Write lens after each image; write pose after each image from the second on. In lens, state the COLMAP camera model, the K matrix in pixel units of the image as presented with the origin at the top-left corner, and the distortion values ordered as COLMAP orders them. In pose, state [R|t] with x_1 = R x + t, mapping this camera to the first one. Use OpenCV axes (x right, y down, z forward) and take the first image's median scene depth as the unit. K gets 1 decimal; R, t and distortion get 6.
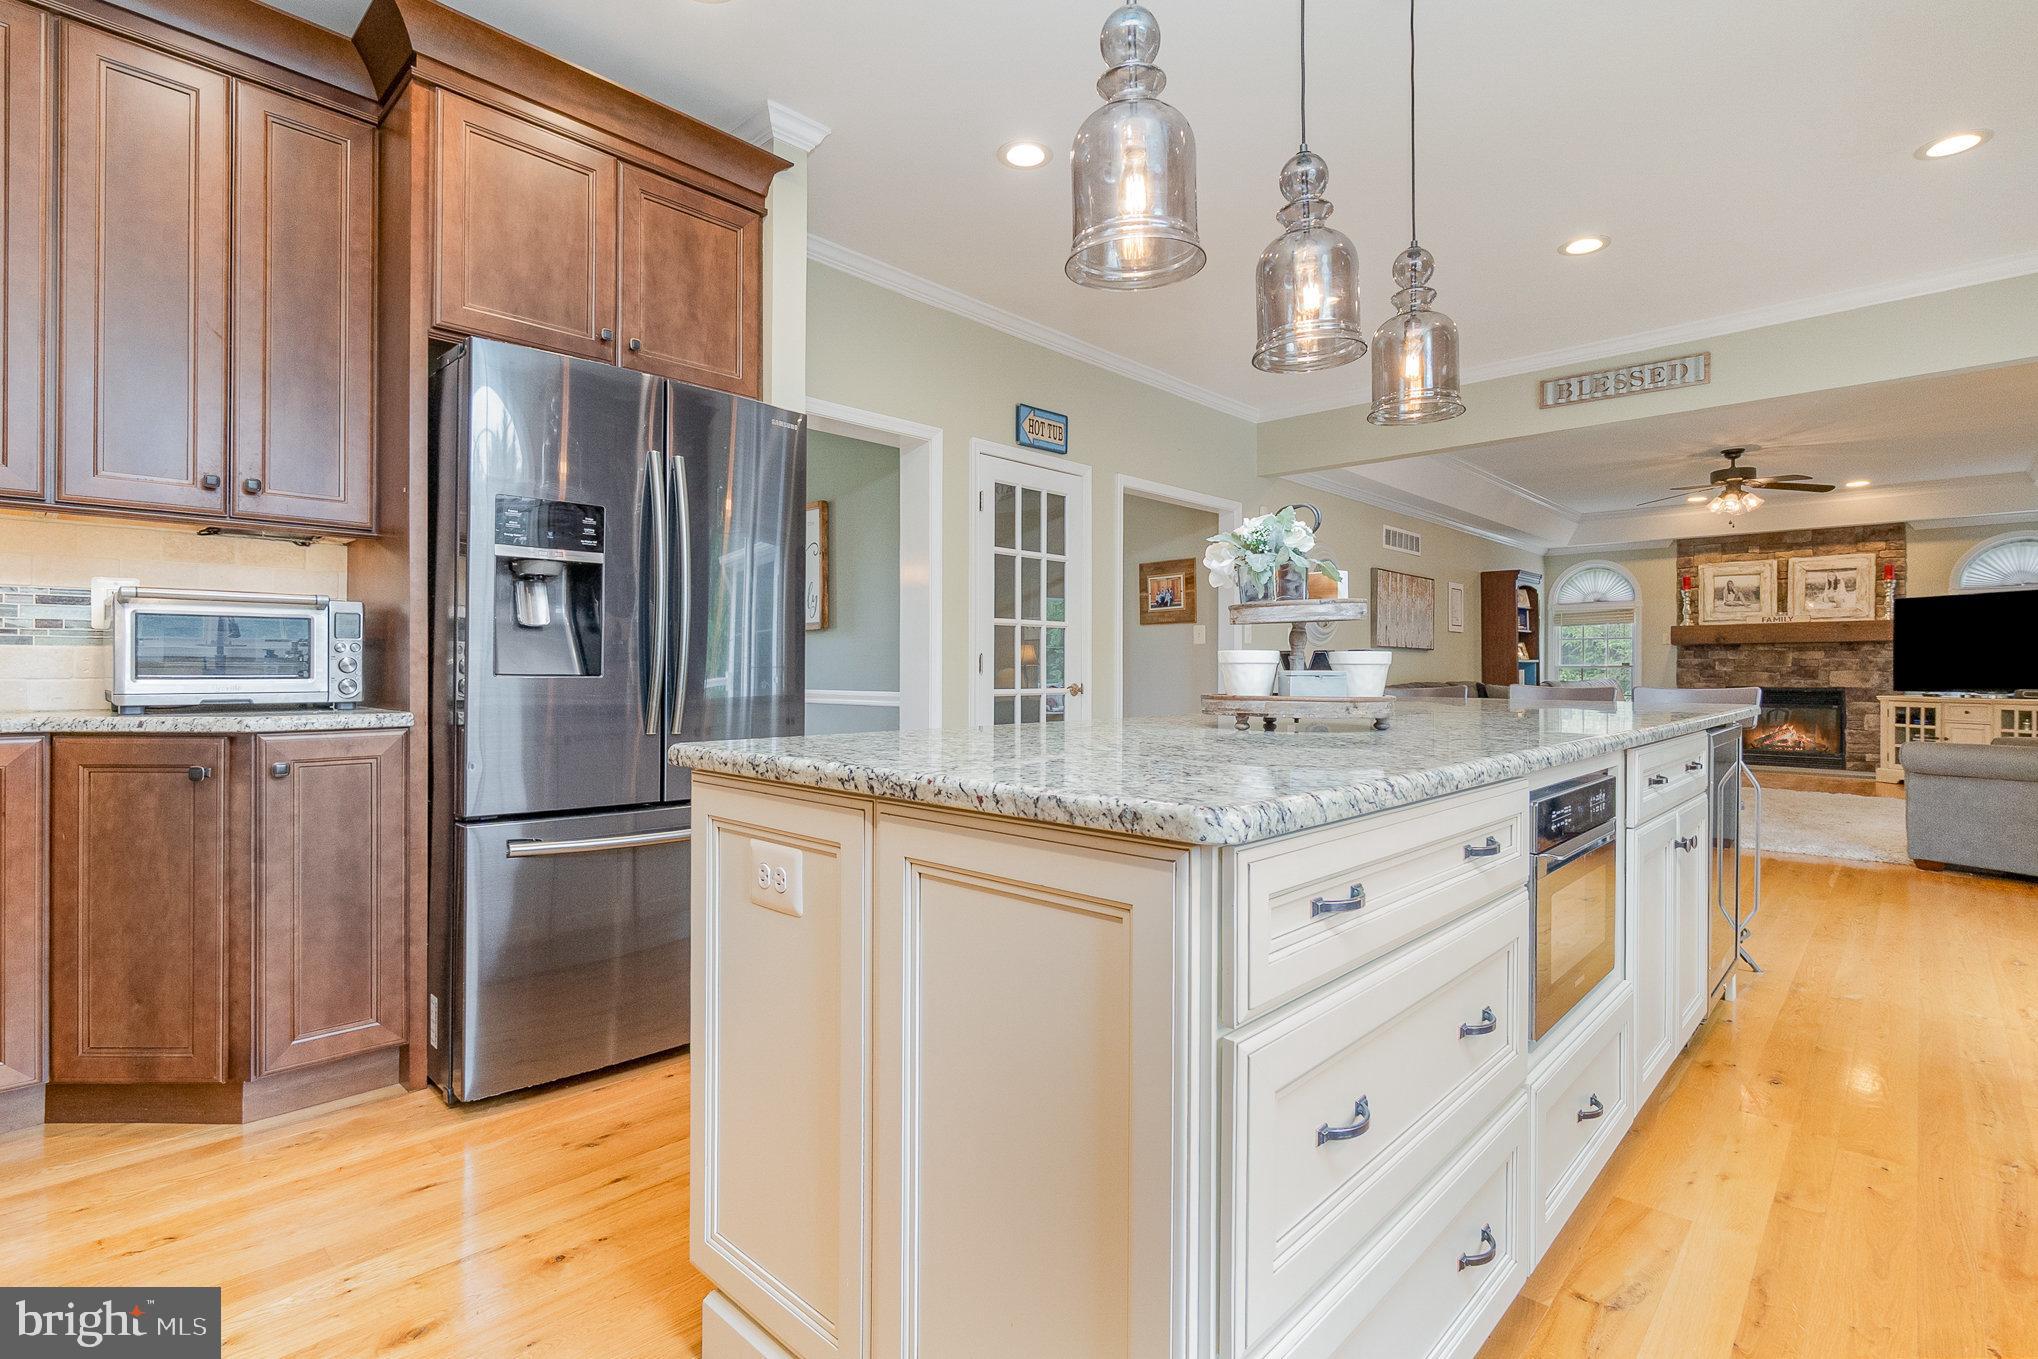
lens RADIAL K [[973.3, 0, 1022.3], [0, 973.3, 679.0], [0, 0, 1]] dist [-0.006018, 0.002629]
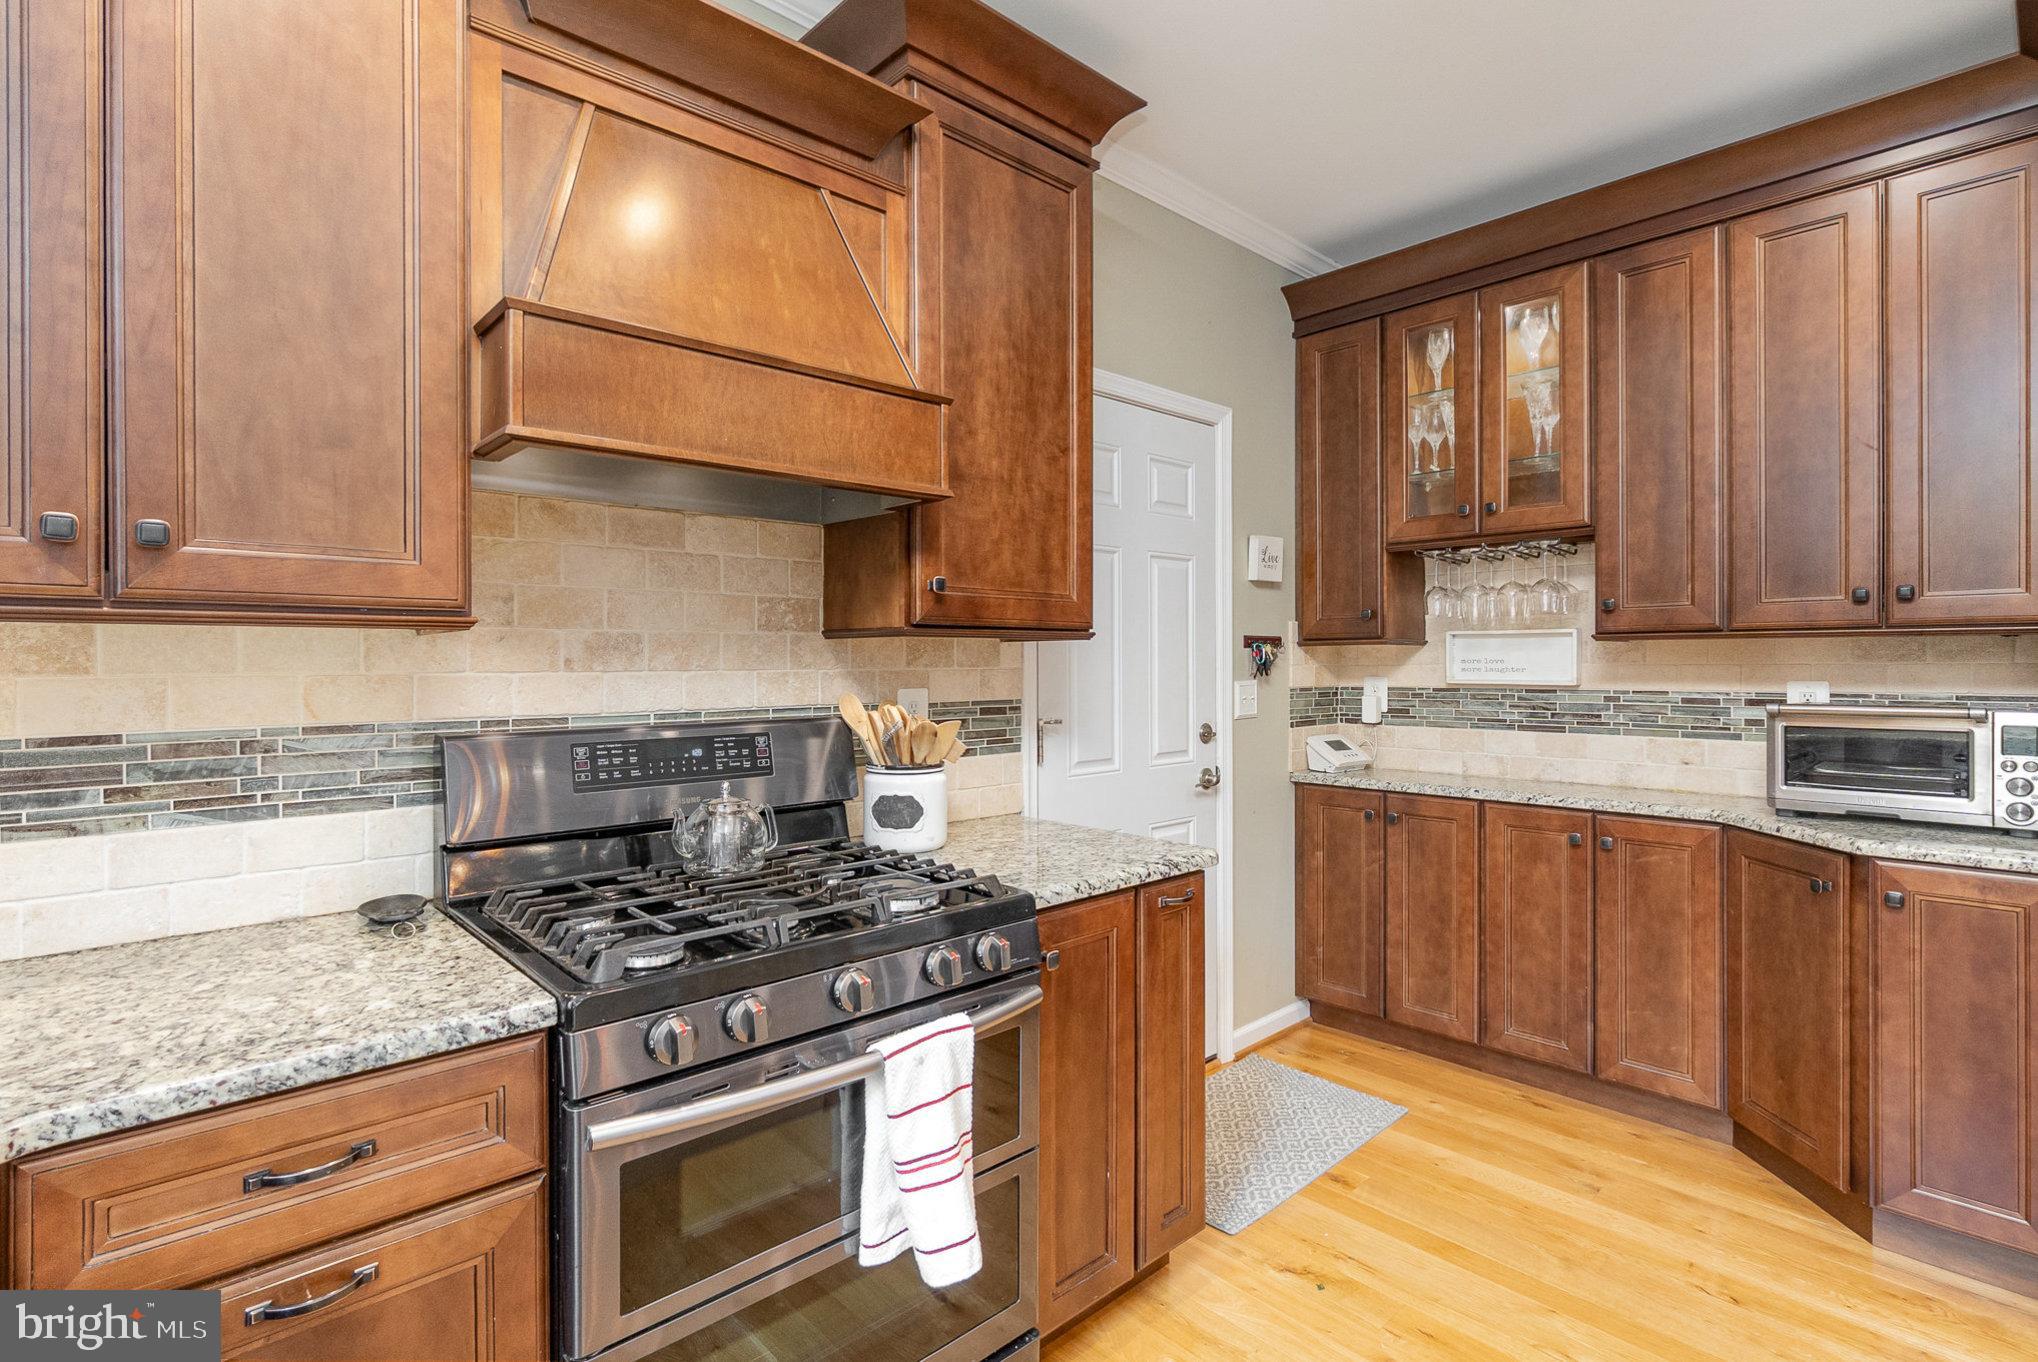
lens RADIAL K [[973.3, 0, 978.1], [0, 973.3, 672.4], [0, 0, 1]] dist [-0.006018, 0.002629]
pose [[-0.079595, 0.006967, -0.996803, 0.243348], [0.003099, 0.999972, 0.006742, -0.129744], [0.996822, -0.002552, -0.079614, 0.159052]]
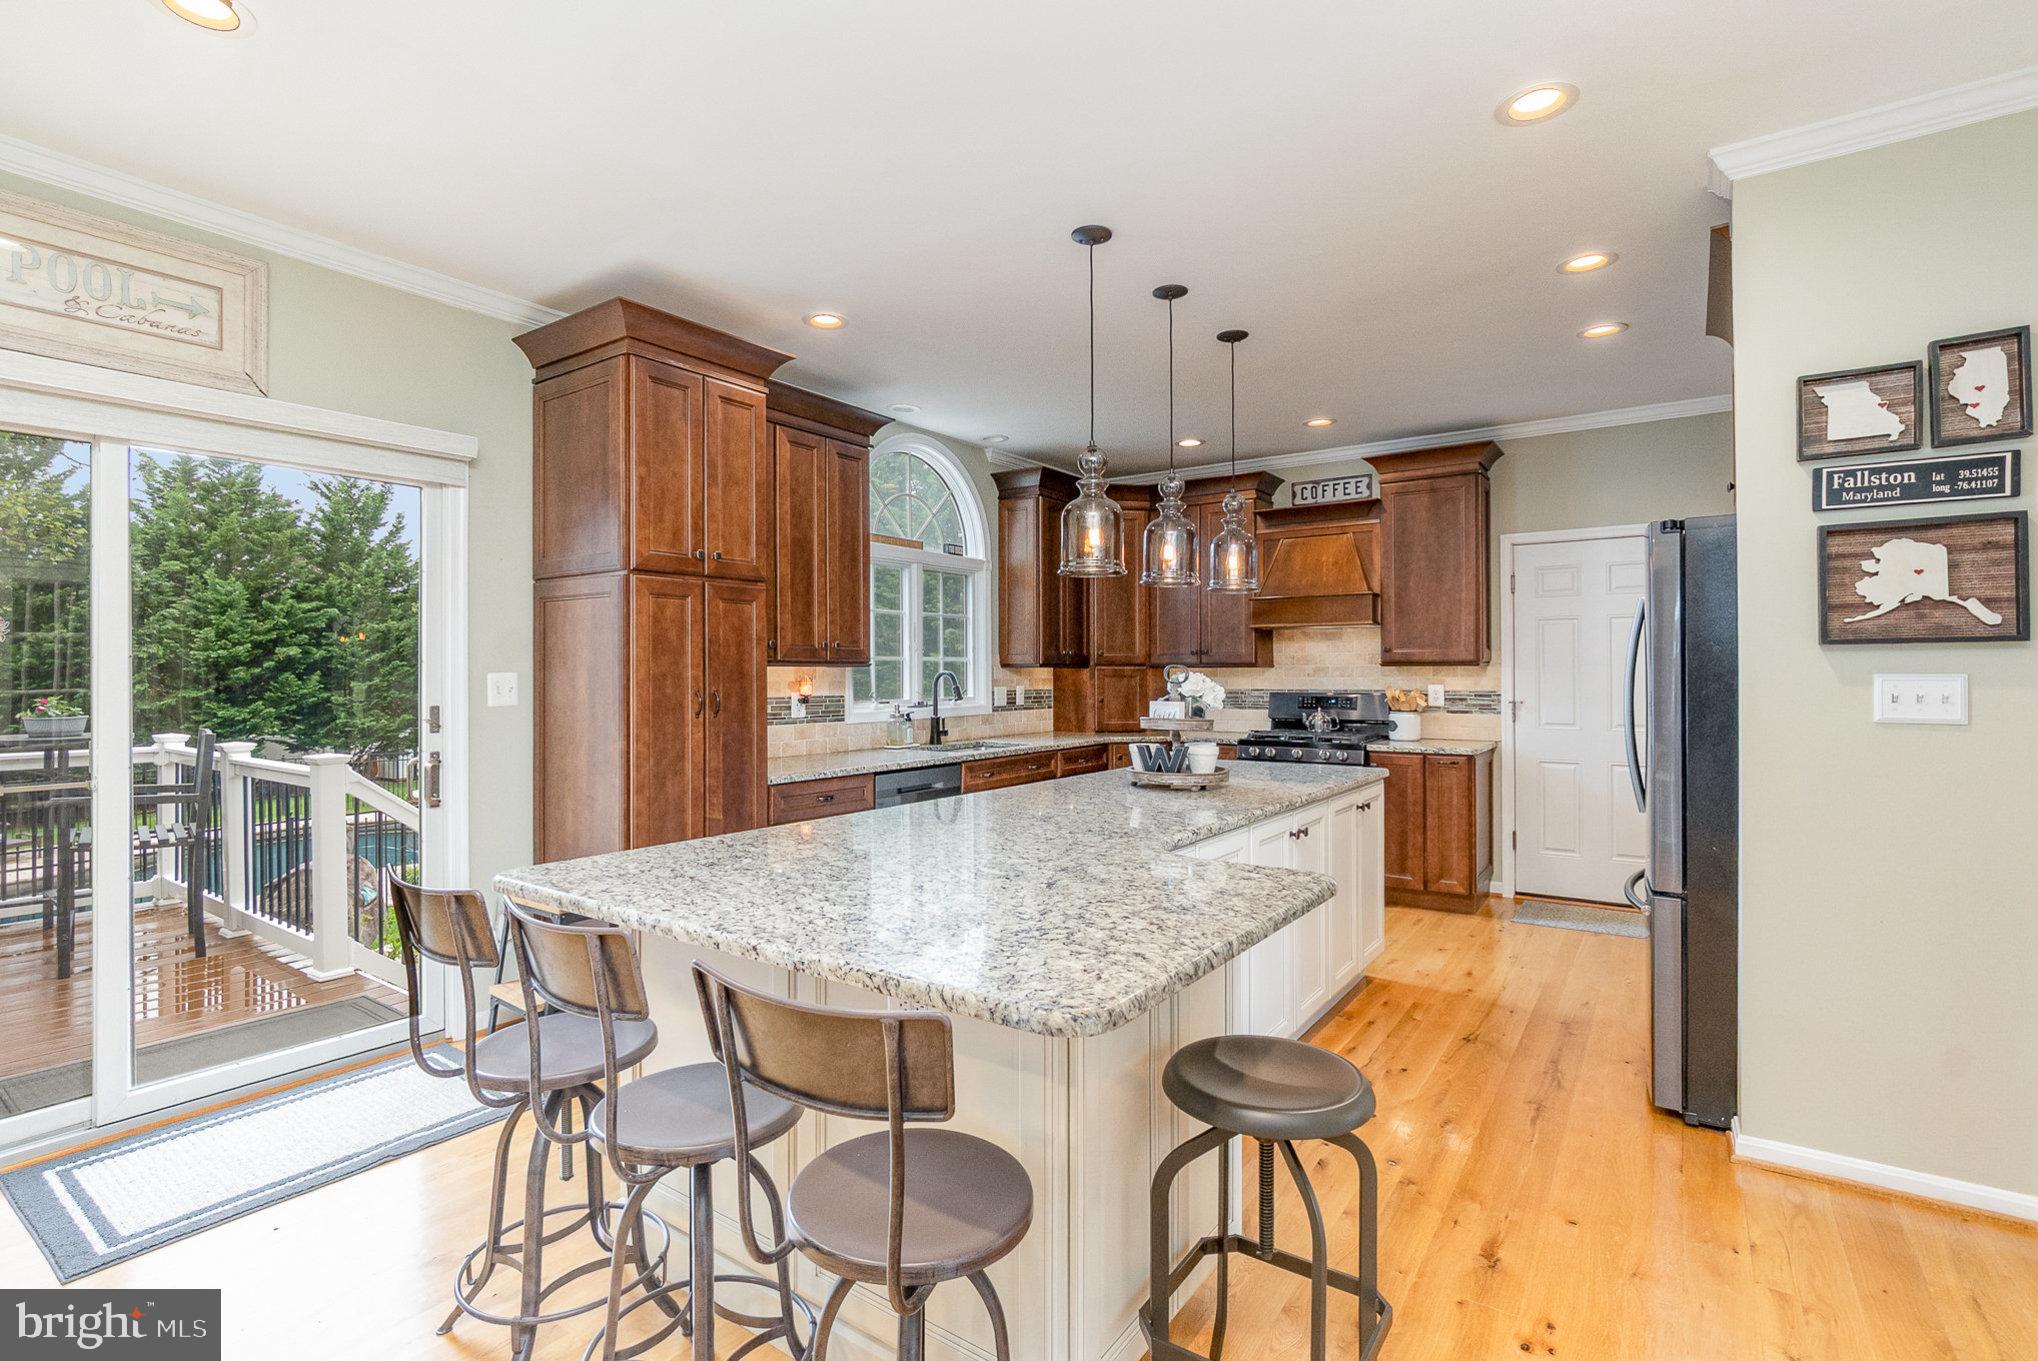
lens RADIAL K [[973.3, 0, 1000.3], [0, 973.3, 669.0], [0, 0, 1]] dist [-0.006018, 0.002629]
pose [[-0.991500, 0.002806, -0.130075, 0.698179], [0.002851, 0.999996, -0.000161, -0.149839], [0.130074, -0.000531, -0.991504, 2.259421]]
